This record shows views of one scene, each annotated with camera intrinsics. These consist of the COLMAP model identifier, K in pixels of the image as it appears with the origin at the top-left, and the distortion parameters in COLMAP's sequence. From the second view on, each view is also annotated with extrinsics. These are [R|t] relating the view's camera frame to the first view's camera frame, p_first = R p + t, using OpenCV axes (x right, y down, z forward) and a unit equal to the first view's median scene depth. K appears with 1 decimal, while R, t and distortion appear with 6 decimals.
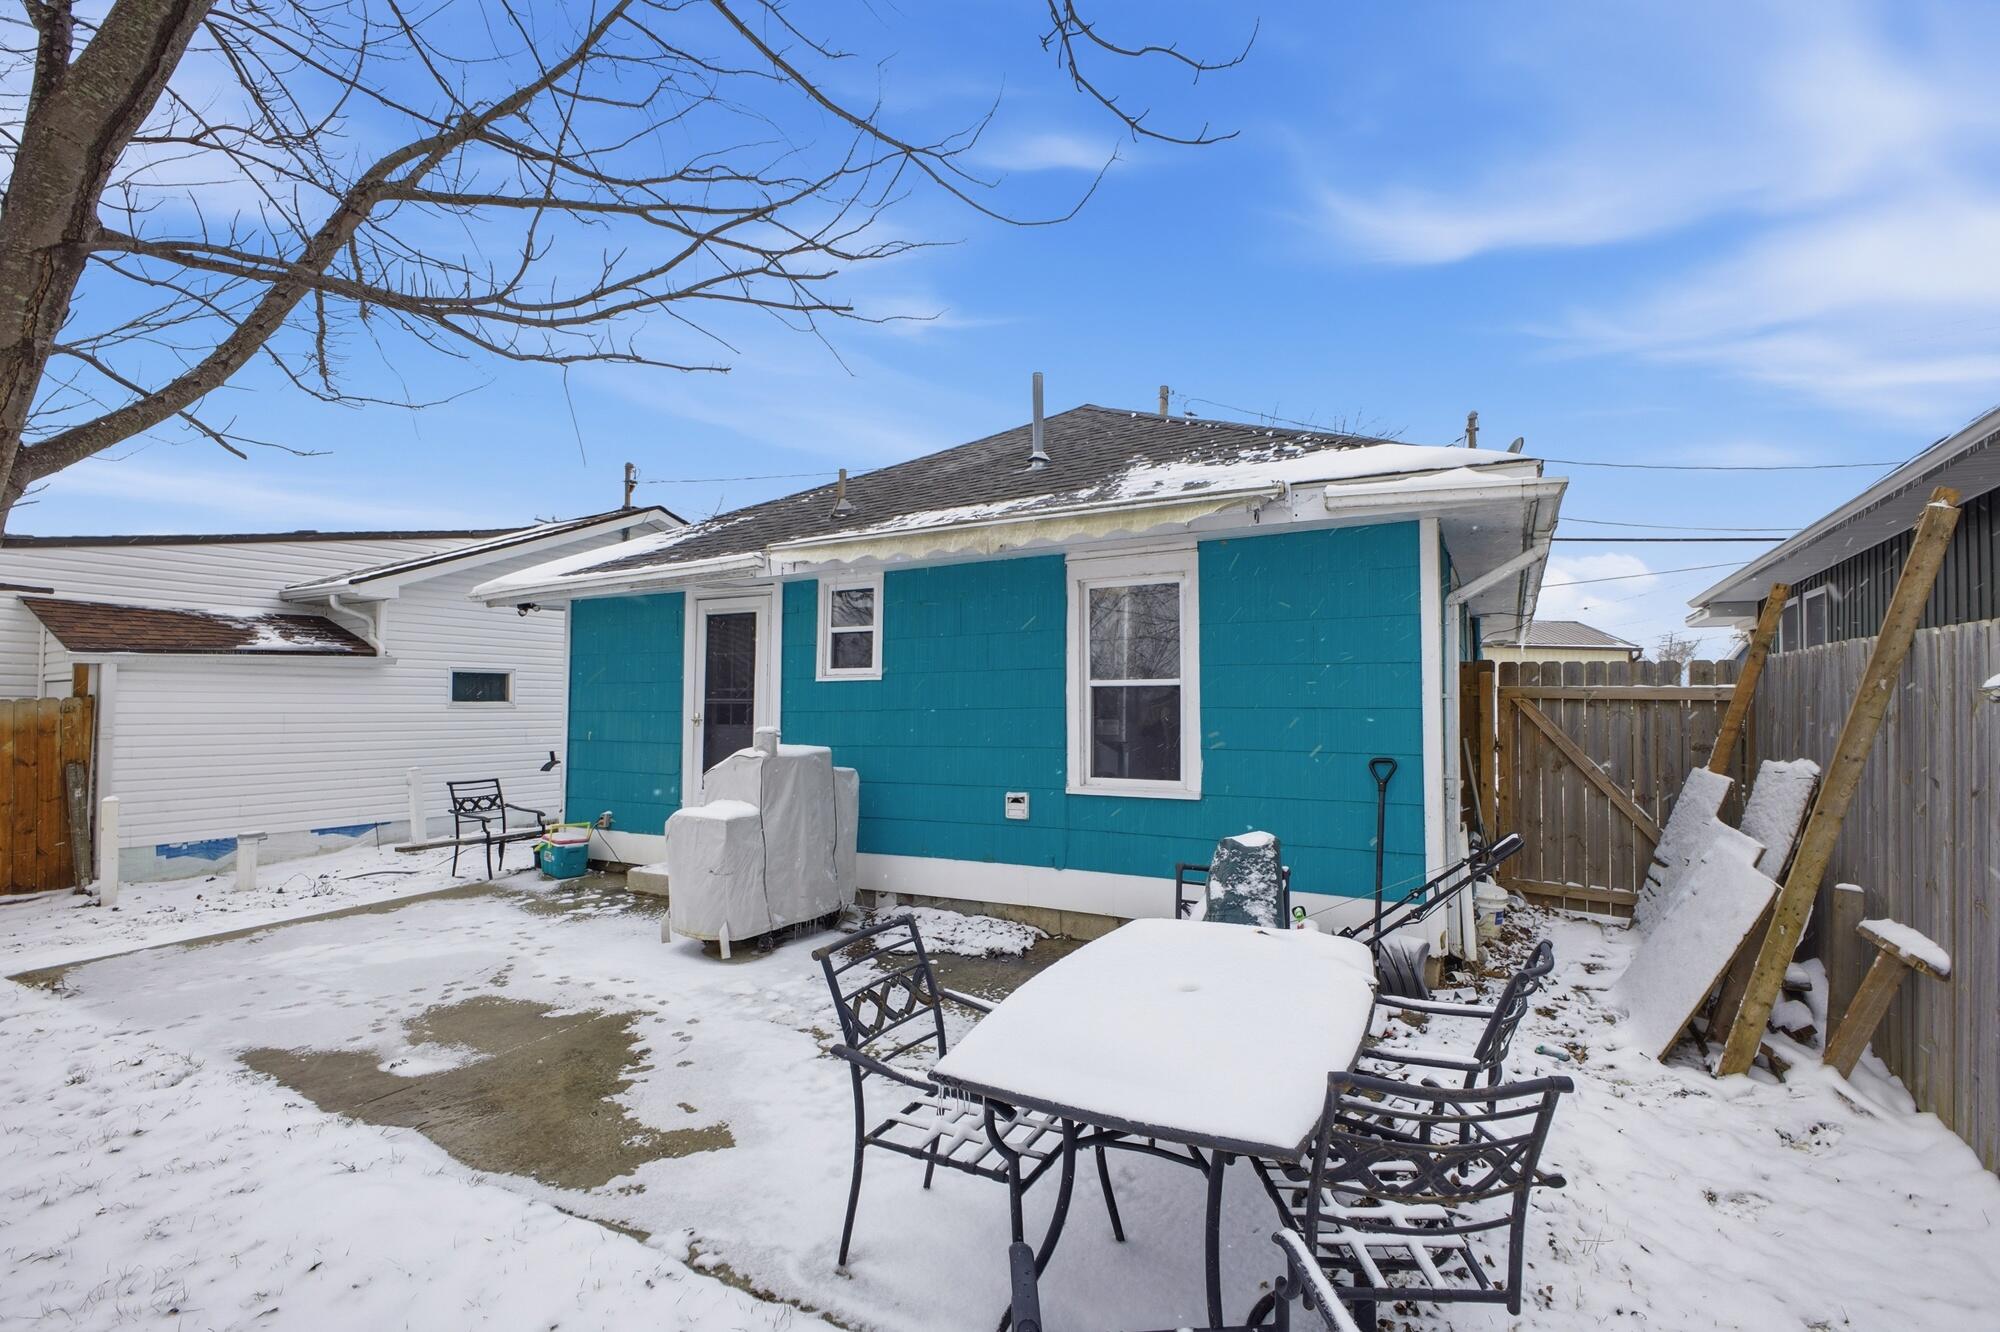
lens RADIAL K [[903.6, 0, 996.2], [0, 903.6, 672.7], [0, 0, 1]] dist [0.007351, 0.000679]
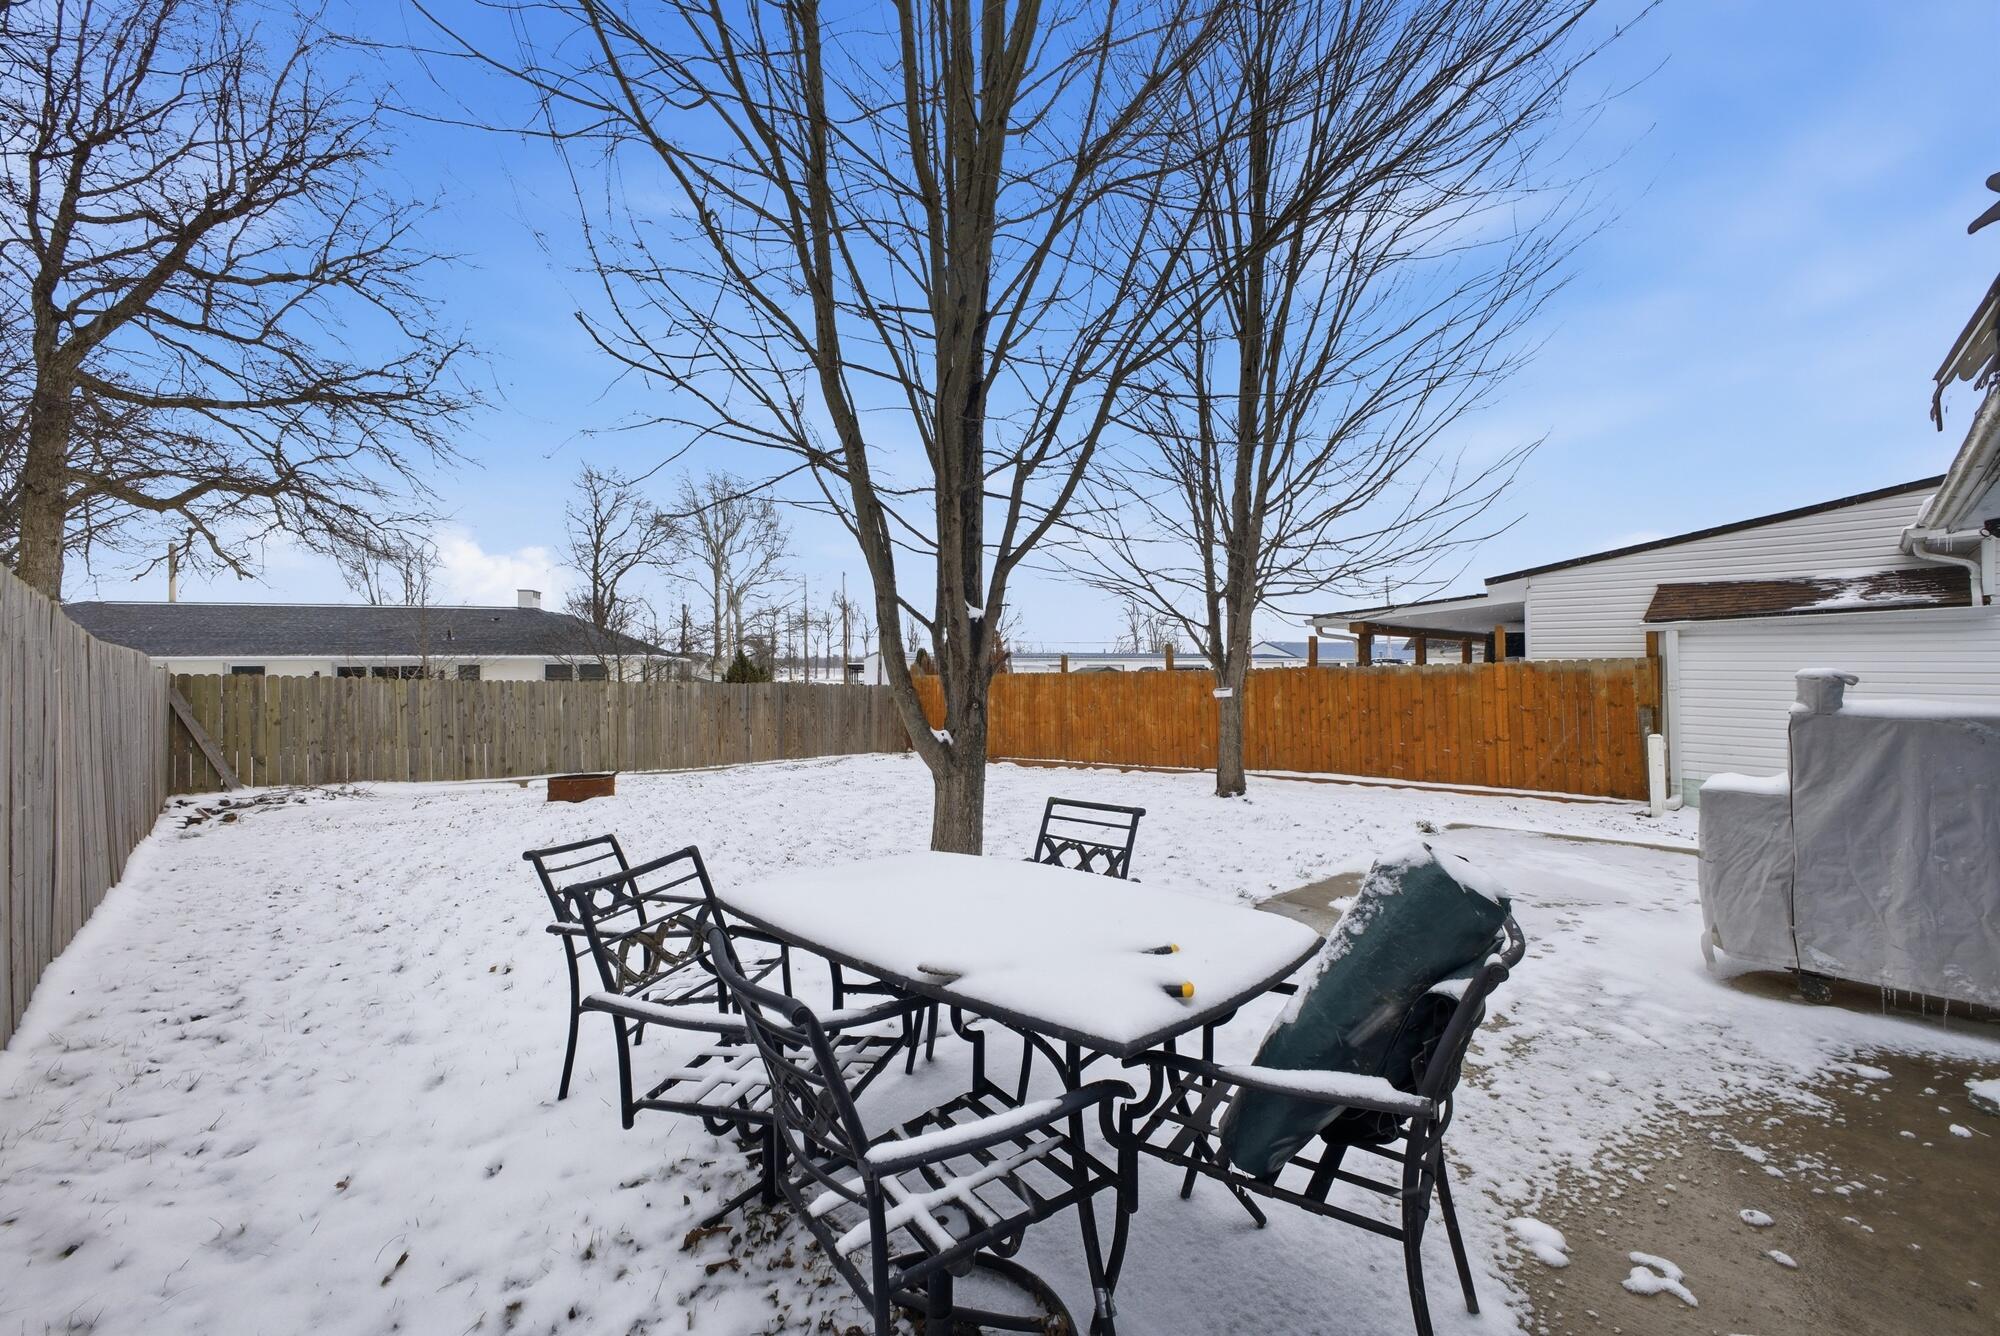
lens RADIAL K [[809.8, 0, 989.6], [0, 809.8, 661.4], [0, 0, 1]] dist [0.009393, -0.001251]
pose [[-0.266483, -0.007783, -0.963808, 0.504720], [0.029437, 0.999435, -0.016209, 0.031919], [0.963390, -0.032691, -0.266104, 0.521204]]
